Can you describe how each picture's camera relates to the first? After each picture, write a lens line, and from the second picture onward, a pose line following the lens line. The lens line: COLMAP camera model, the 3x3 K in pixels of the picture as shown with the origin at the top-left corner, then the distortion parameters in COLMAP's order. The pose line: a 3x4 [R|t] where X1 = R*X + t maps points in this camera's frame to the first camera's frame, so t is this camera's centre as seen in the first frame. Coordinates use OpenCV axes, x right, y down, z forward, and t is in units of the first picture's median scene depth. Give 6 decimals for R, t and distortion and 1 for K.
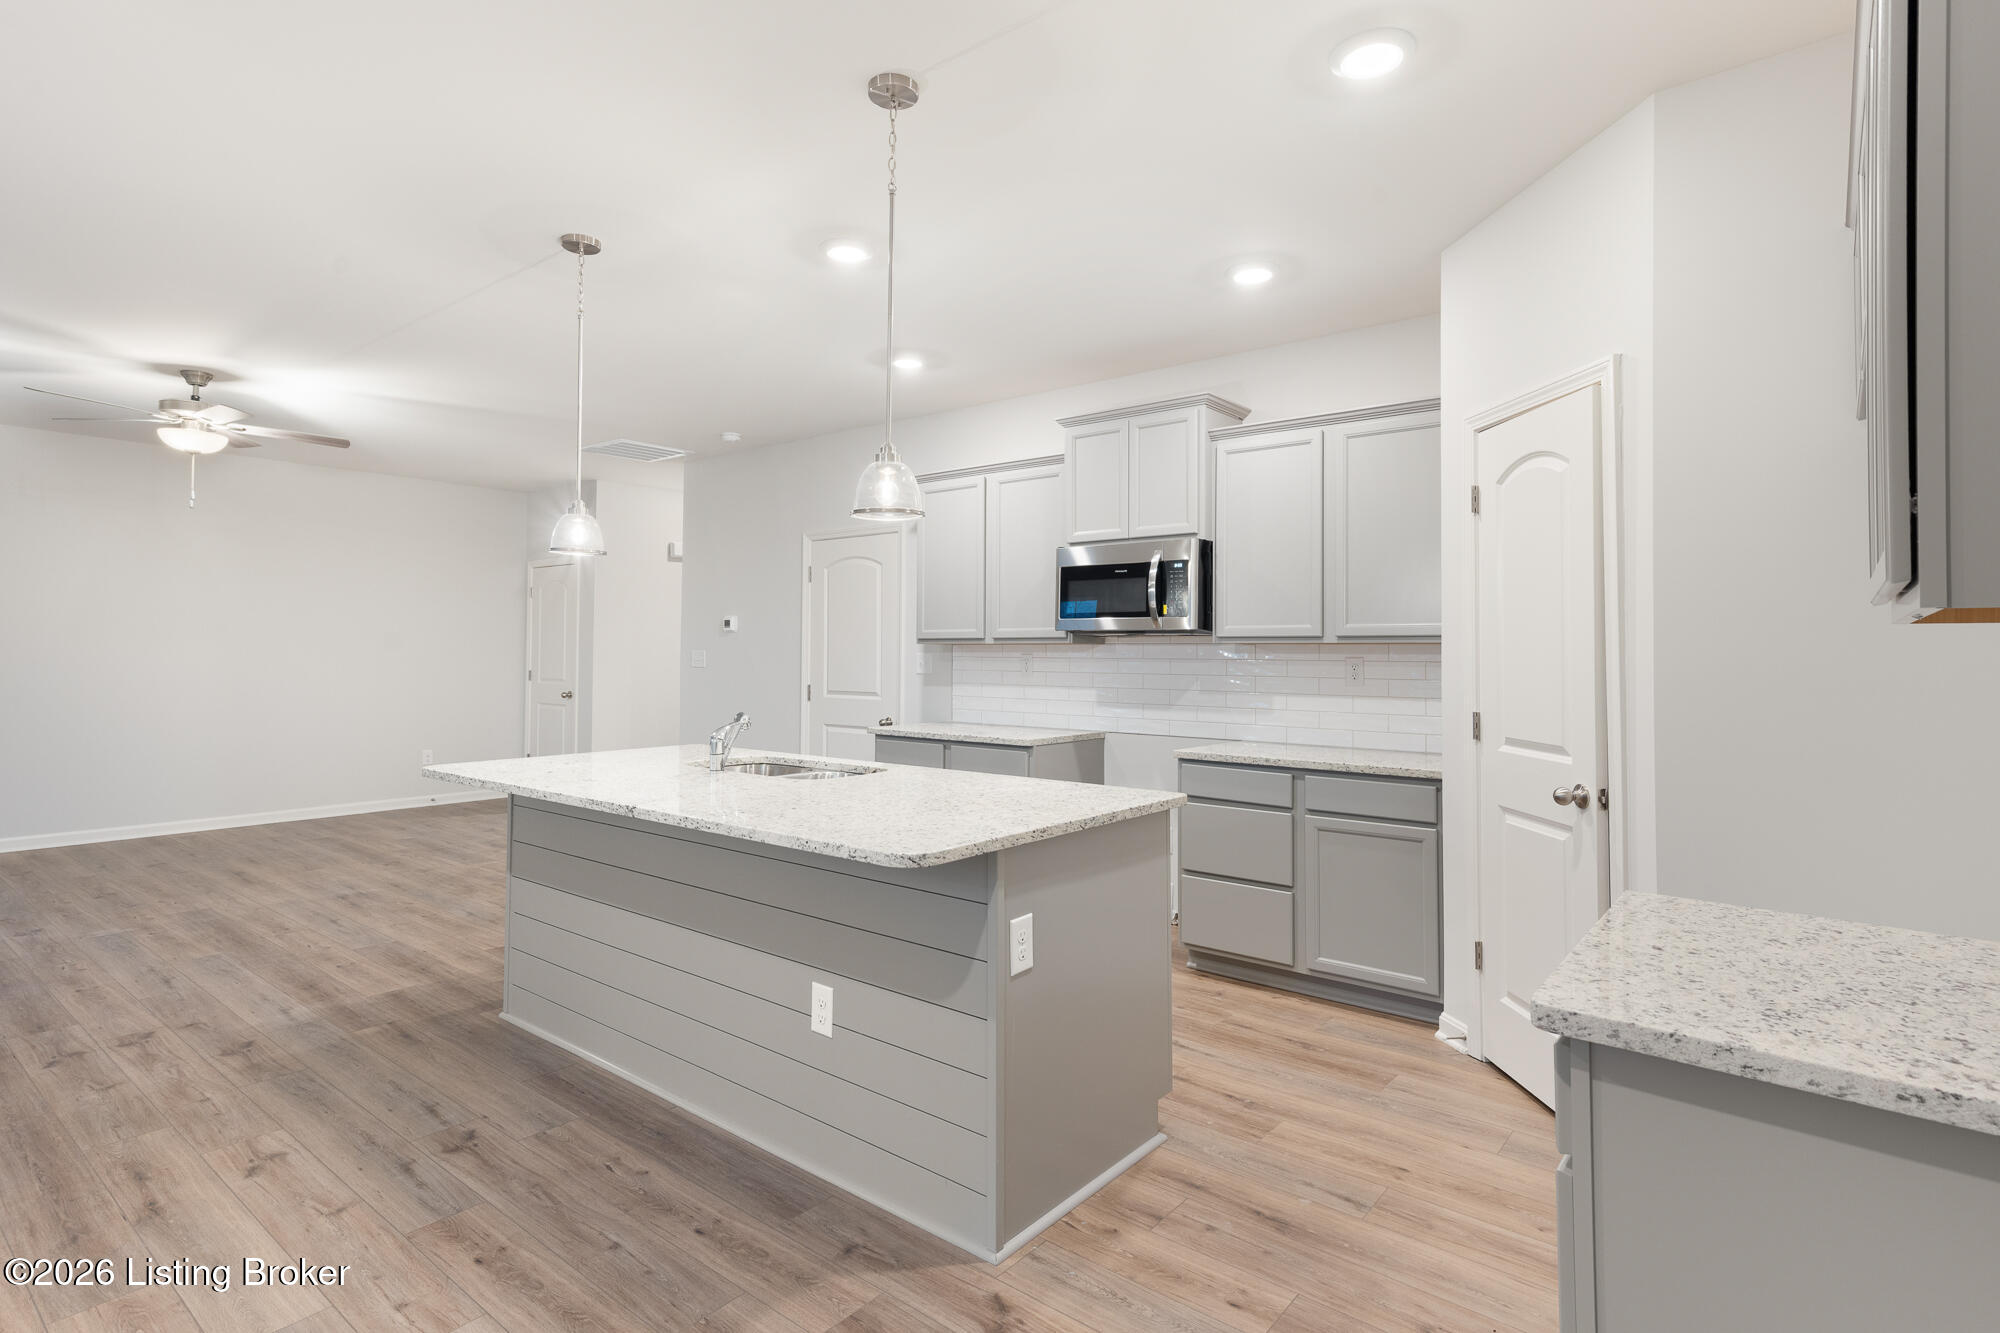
lens RADIAL K [[991.2, 0, 1029.9], [0, 991.2, 643.4], [0, 0, 1]] dist [0.005207, 0.002512]
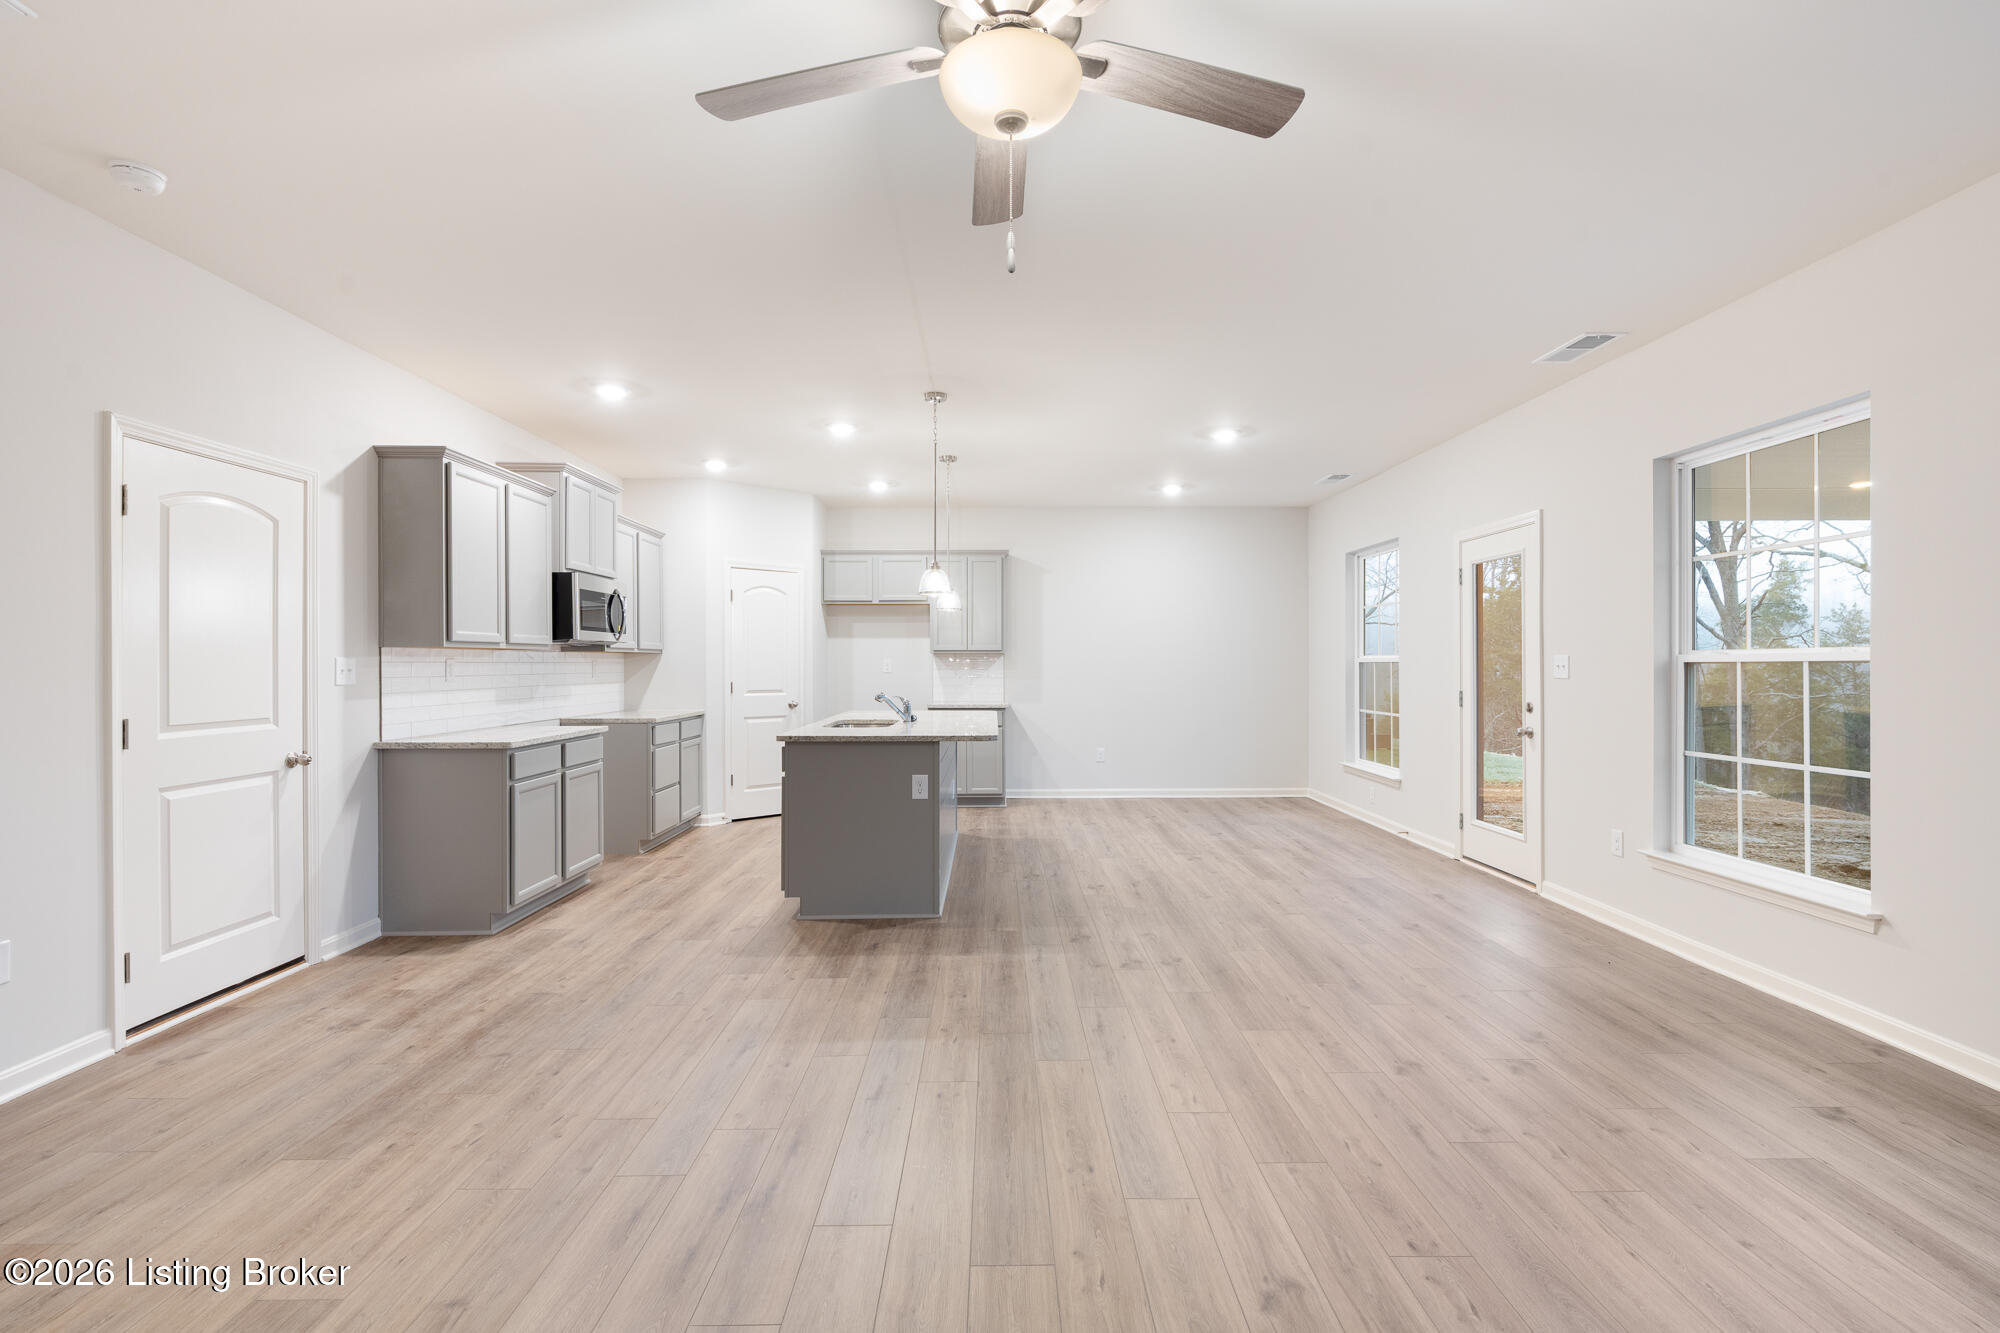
lens RADIAL K [[921.6, 0, 1002.6], [0, 921.6, 663.0], [0, 0, 1]] dist [-0.001005, -0.000545]
pose [[-0.620046, -0.003333, 0.784558, -1.682839], [-0.007453, 0.999971, -0.001642, 0.020923], [-0.784530, -0.006866, -0.620053, 1.827267]]
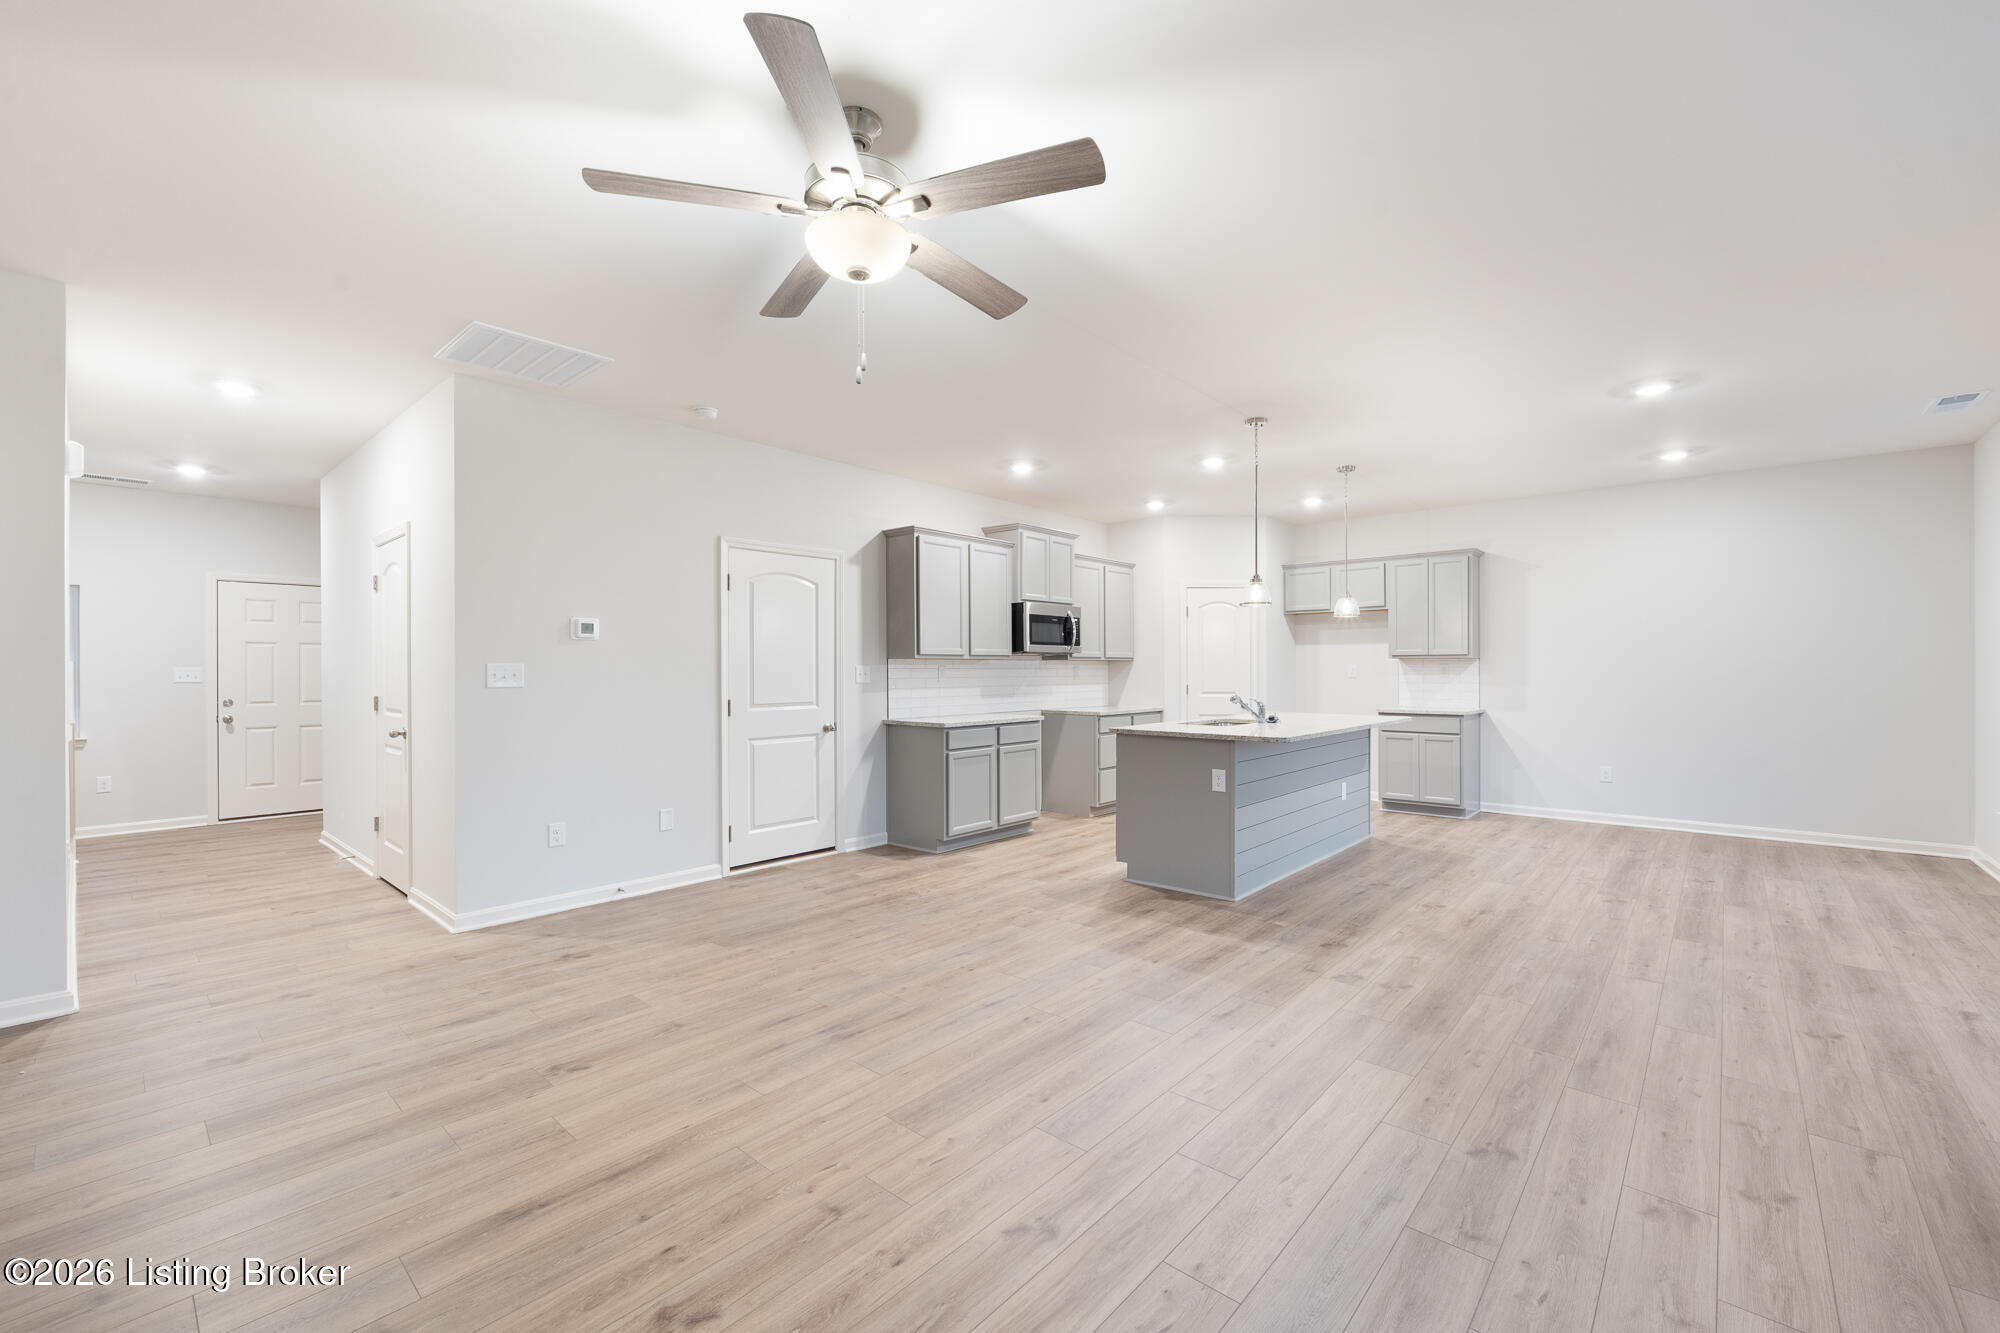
lens RADIAL K [[819.3, 0, 1001.5], [0, 819.3, 670.7], [0, 0, 1]] dist [-0.003520, 0.000014]
pose [[0.066208, -0.006448, 0.997785, -1.900999], [-0.004910, 0.999965, 0.006788, 0.015231], [-0.997794, -0.005349, 0.066174, 1.344087]]
